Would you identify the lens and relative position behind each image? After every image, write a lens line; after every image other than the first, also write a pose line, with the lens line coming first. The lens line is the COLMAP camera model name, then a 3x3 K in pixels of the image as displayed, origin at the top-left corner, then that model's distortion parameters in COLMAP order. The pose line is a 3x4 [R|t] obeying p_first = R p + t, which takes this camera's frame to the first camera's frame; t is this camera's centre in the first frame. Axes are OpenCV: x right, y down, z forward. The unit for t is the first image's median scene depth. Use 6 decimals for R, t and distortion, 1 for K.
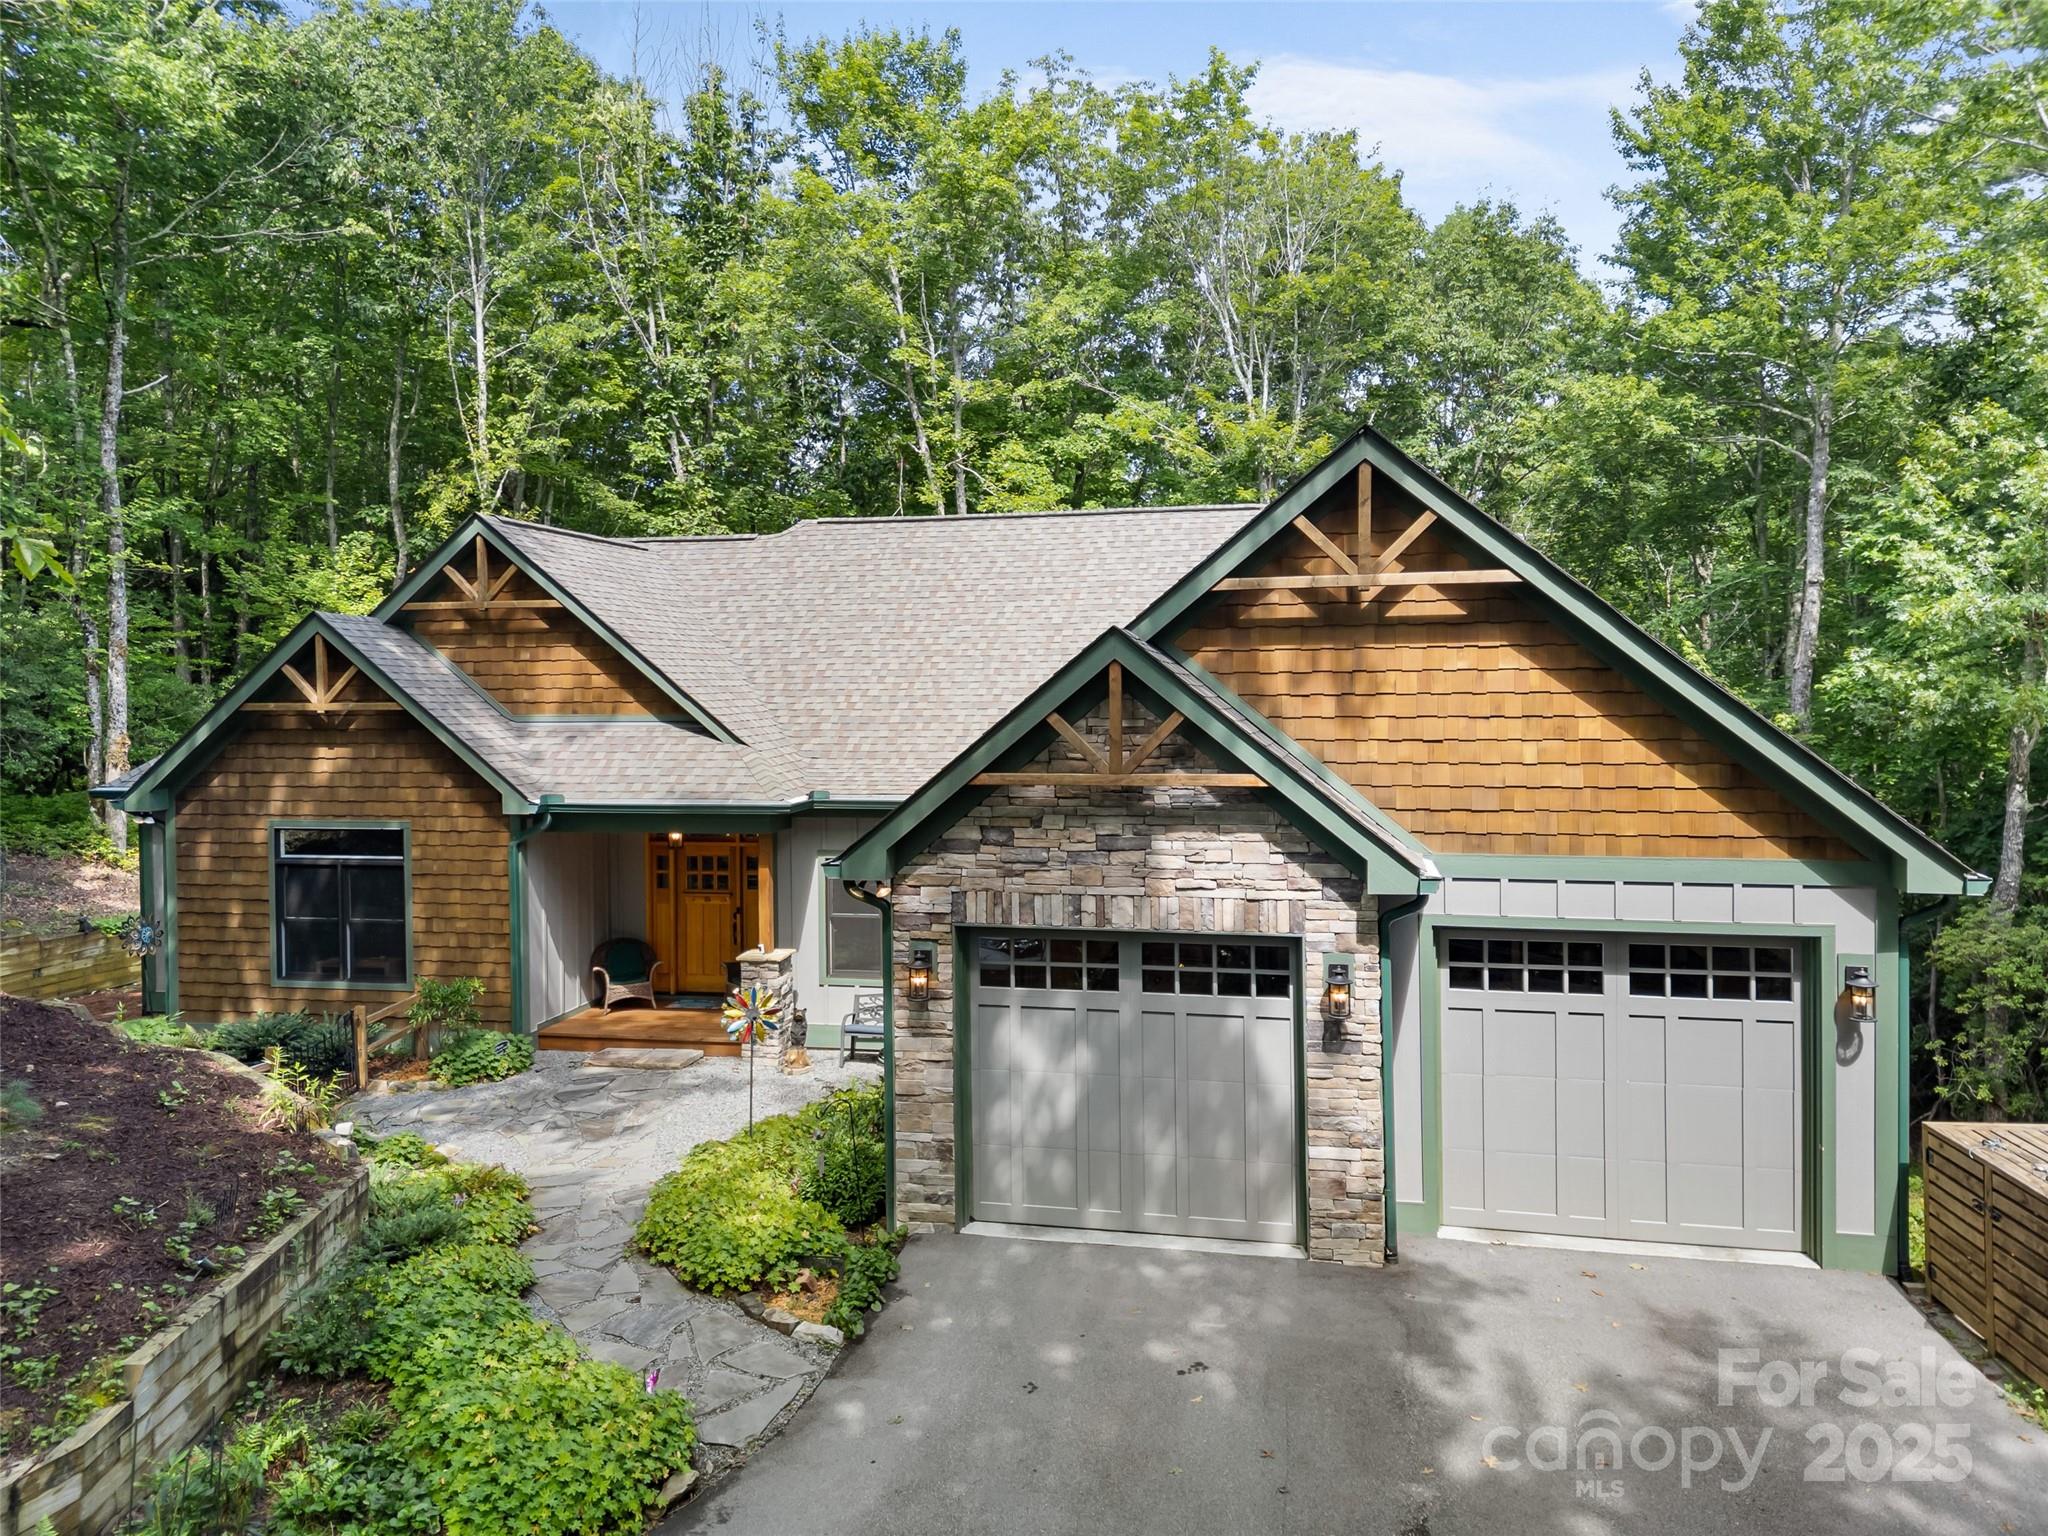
lens RADIAL K [[1427.2, 0, 1025.3], [0, 1427.2, 727.6], [0, 0, 1]] dist [0.002129, -0.003872]
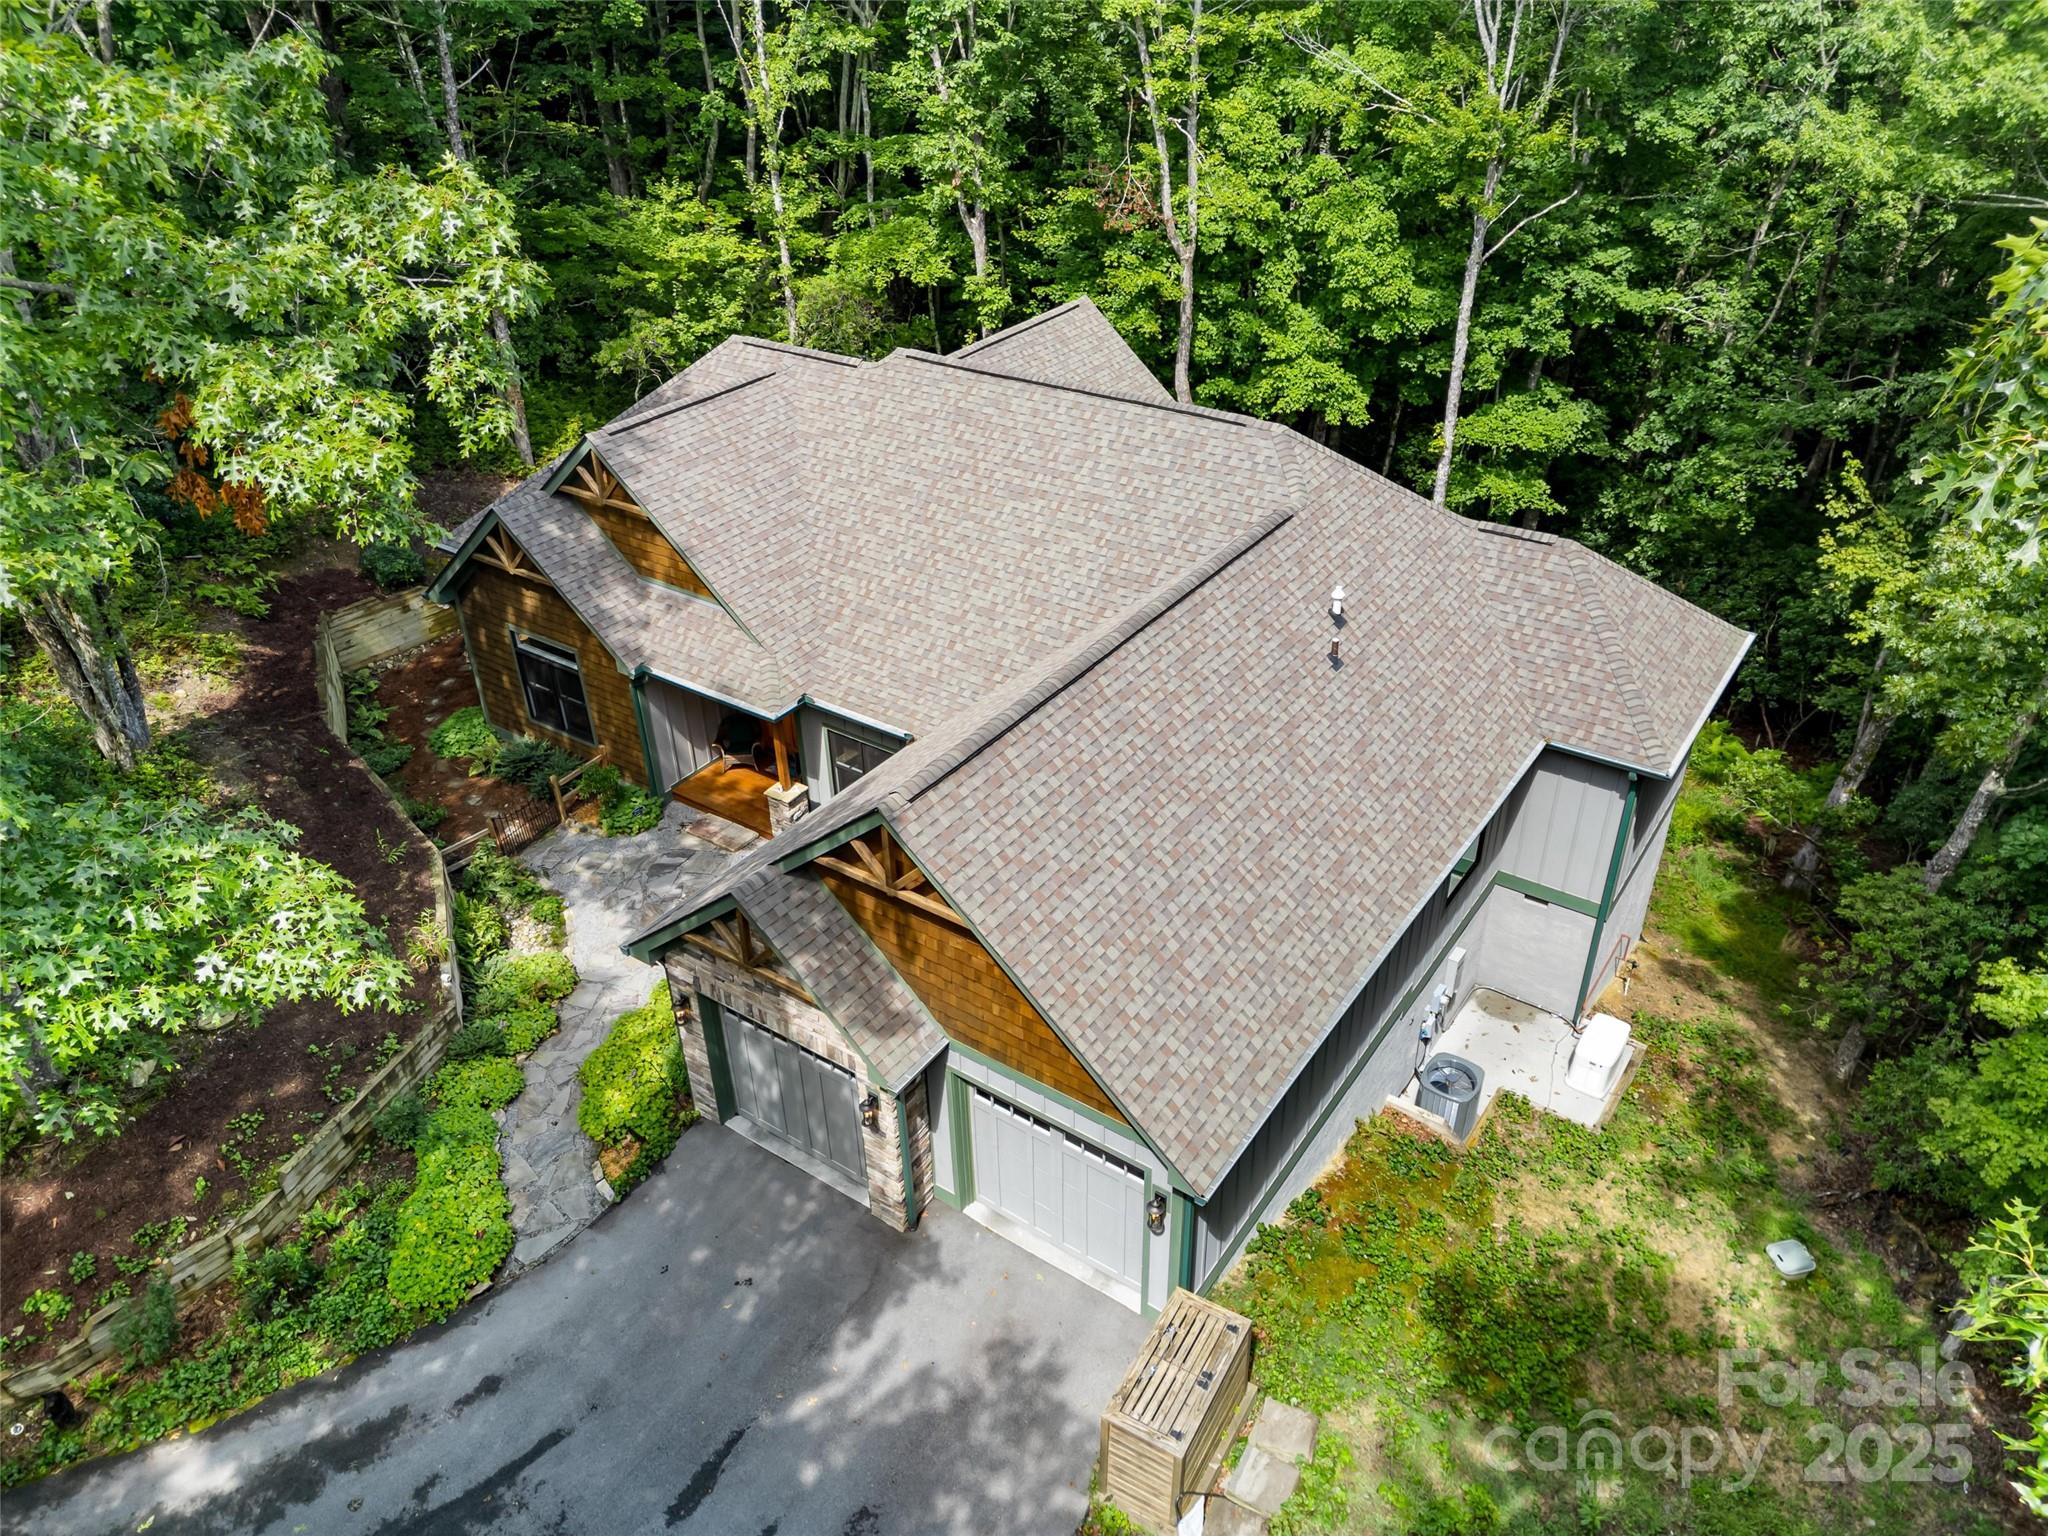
lens RADIAL K [[1427.2, 0, 1025.3], [0, 1427.2, 727.6], [0, 0, 1]] dist [0.002129, -0.003872]
pose [[0.914305, 0.193564, -0.355781, 0.808054], [0.016036, 0.860424, 0.509326, -0.933319], [0.404710, -0.471385, 0.783586, 0.024112]]
